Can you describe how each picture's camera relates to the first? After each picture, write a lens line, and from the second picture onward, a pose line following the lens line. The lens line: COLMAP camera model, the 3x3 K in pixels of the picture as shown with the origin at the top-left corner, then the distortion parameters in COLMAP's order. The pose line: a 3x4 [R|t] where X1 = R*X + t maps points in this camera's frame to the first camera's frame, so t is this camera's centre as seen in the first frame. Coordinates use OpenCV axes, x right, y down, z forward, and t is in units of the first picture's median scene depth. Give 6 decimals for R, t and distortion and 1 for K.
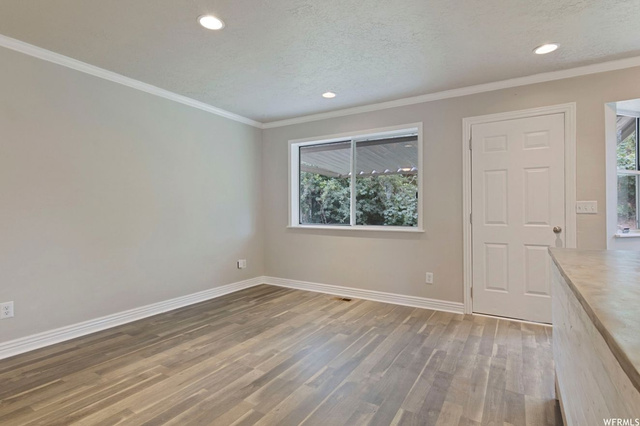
lens RADIAL K [[328.1, 0, 320.8], [0, 328.1, 211.6], [0, 0, 1]] dist [0.000077, 0.003578]
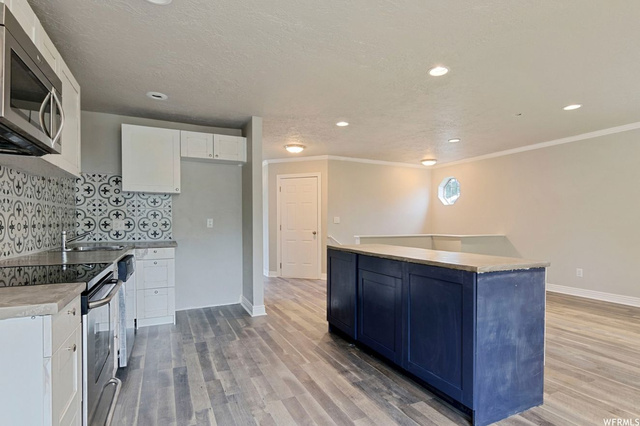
lens RADIAL K [[328.1, 0, 323.5], [0, 328.1, 217.8], [0, 0, 1]] dist [0.000077, 0.003578]
pose [[-0.537333, -0.001920, -0.843368, 1.668105], [-0.001726, 0.999998, -0.001176, -0.026445], [0.843368, 0.000824, -0.537336, 0.814298]]
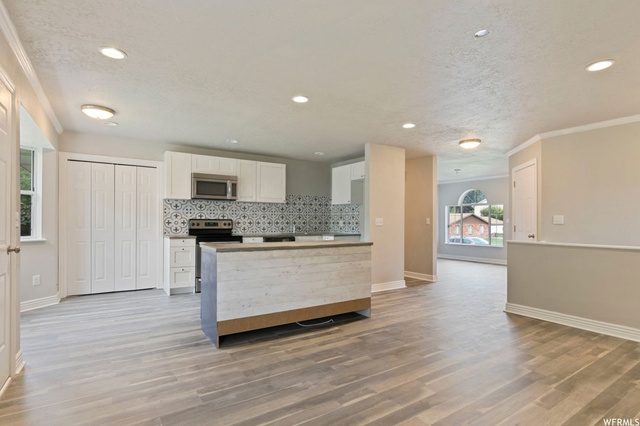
lens RADIAL K [[328.1, 0, 322.7], [0, 328.1, 217.5], [0, 0, 1]] dist [0.000077, 0.003578]
pose [[-0.906355, 0.004483, 0.422493, -0.299520], [0.000172, 0.999948, -0.010243, -0.012292], [-0.422517, -0.009211, -0.906308, 1.808645]]
